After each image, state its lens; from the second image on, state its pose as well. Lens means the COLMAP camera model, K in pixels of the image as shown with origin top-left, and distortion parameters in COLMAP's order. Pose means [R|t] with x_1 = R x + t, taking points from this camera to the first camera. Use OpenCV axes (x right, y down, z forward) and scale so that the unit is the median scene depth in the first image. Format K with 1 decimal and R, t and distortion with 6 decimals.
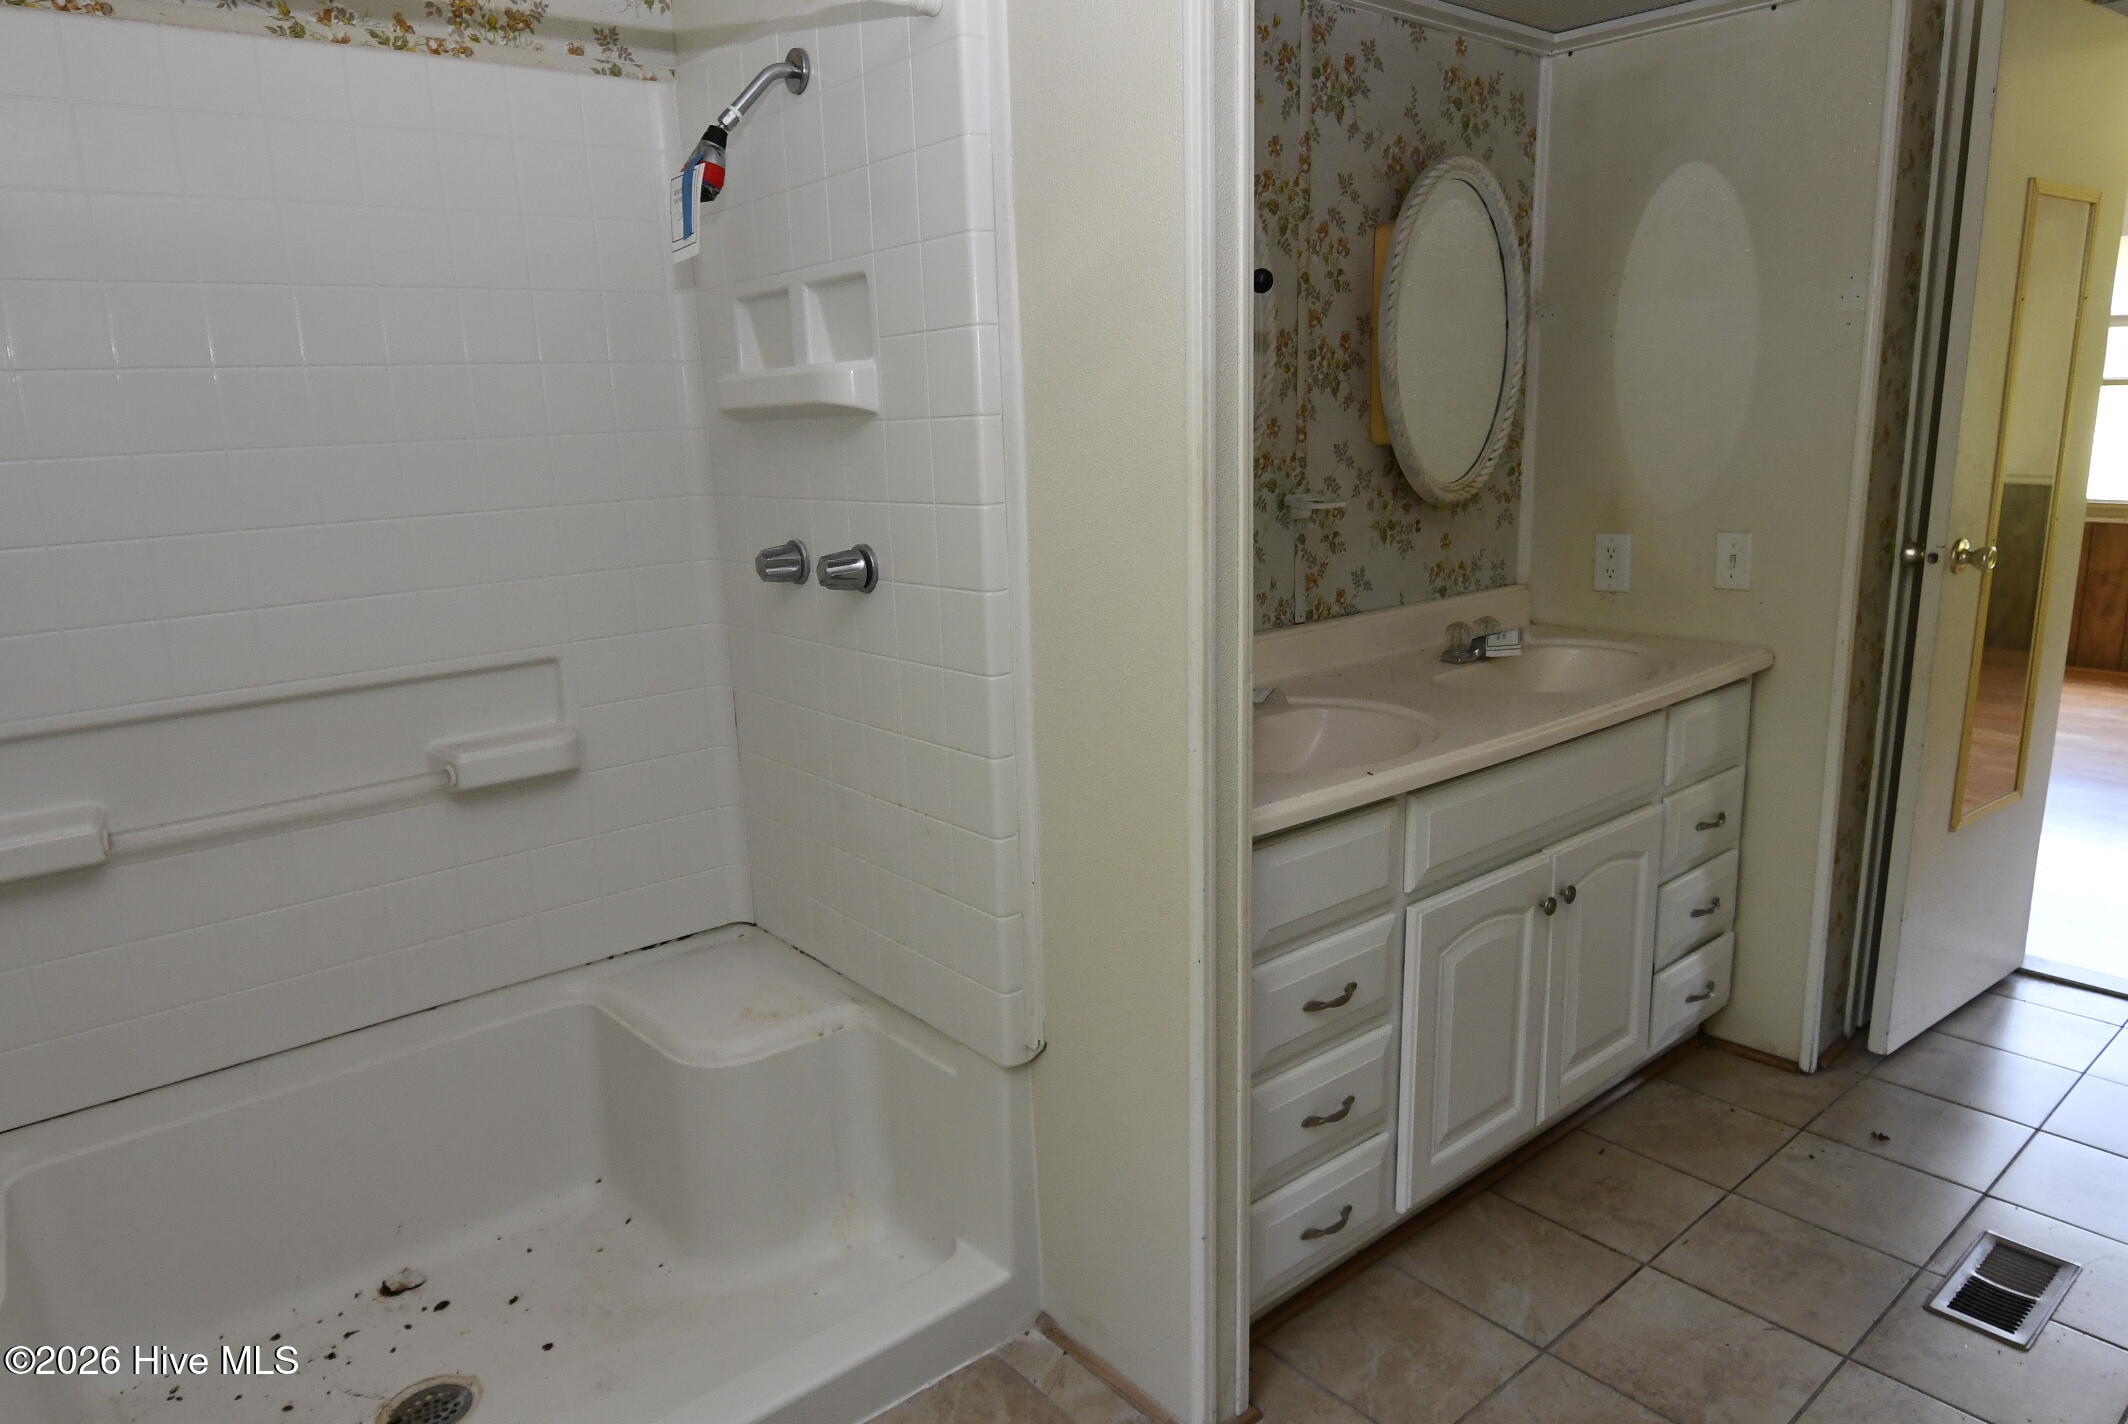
lens RADIAL K [[1347.7, 0, 1064.1], [0, 1347.7, 711.2], [0, 0, 1]] dist [-0.006116, -0.001708]
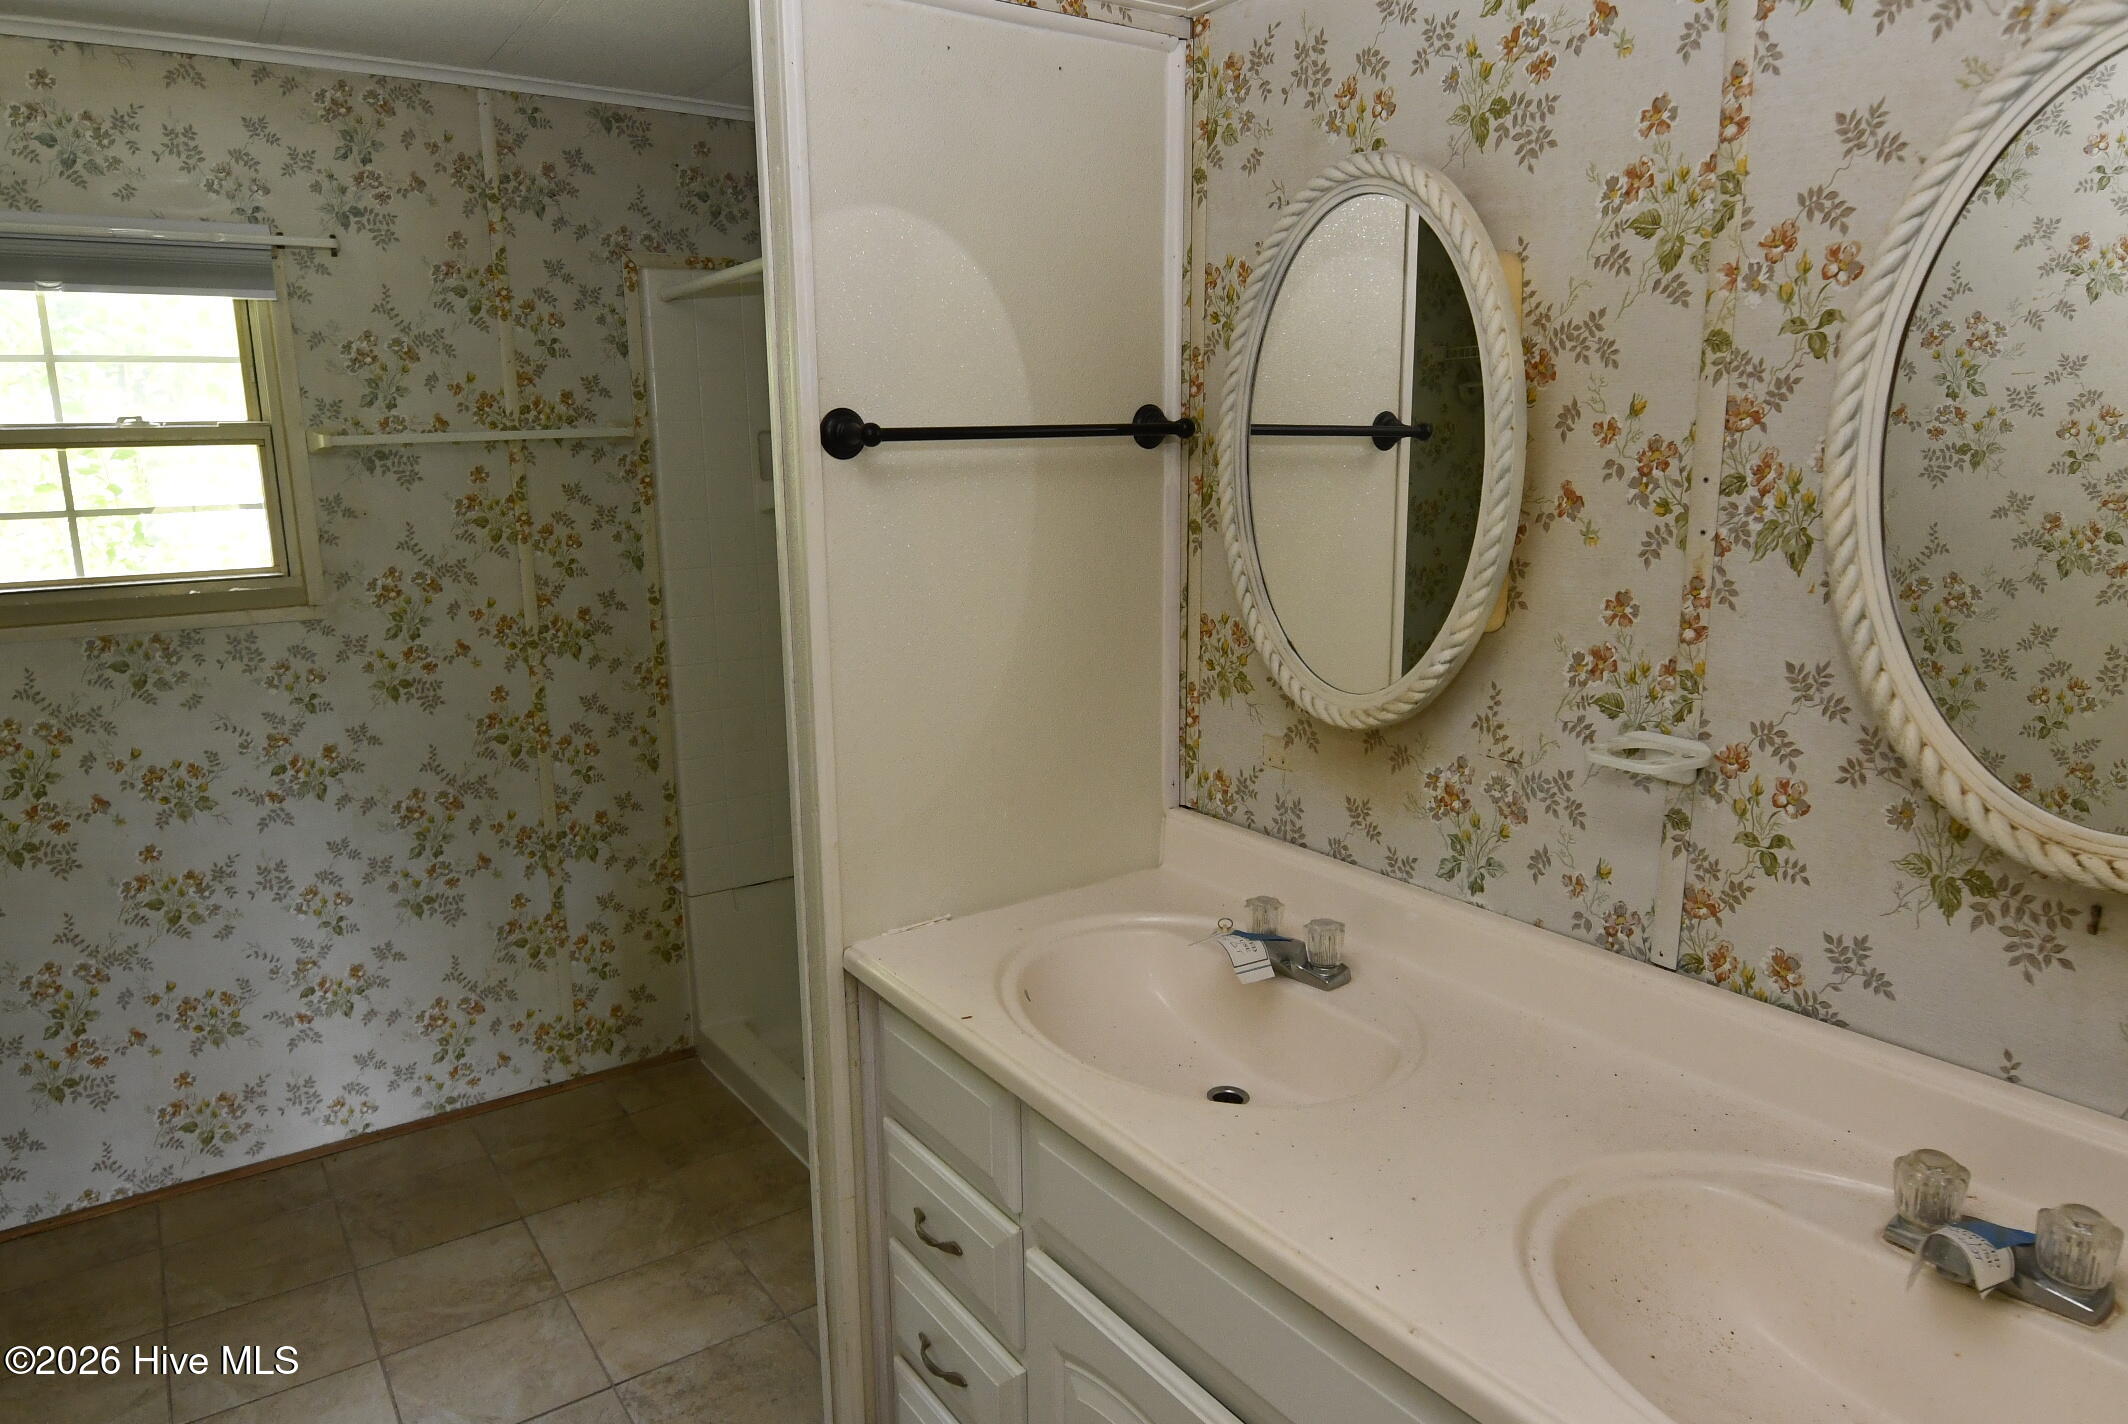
lens RADIAL K [[1347.7, 0, 1062.2], [0, 1347.7, 708.9], [0, 0, 1]] dist [-0.006116, -0.001708]
pose [[-0.095342, 0.218172, -0.971242, 0.730360], [-0.208065, 0.949768, 0.233773, -0.249911], [0.973457, 0.224369, -0.045158, 0.791588]]
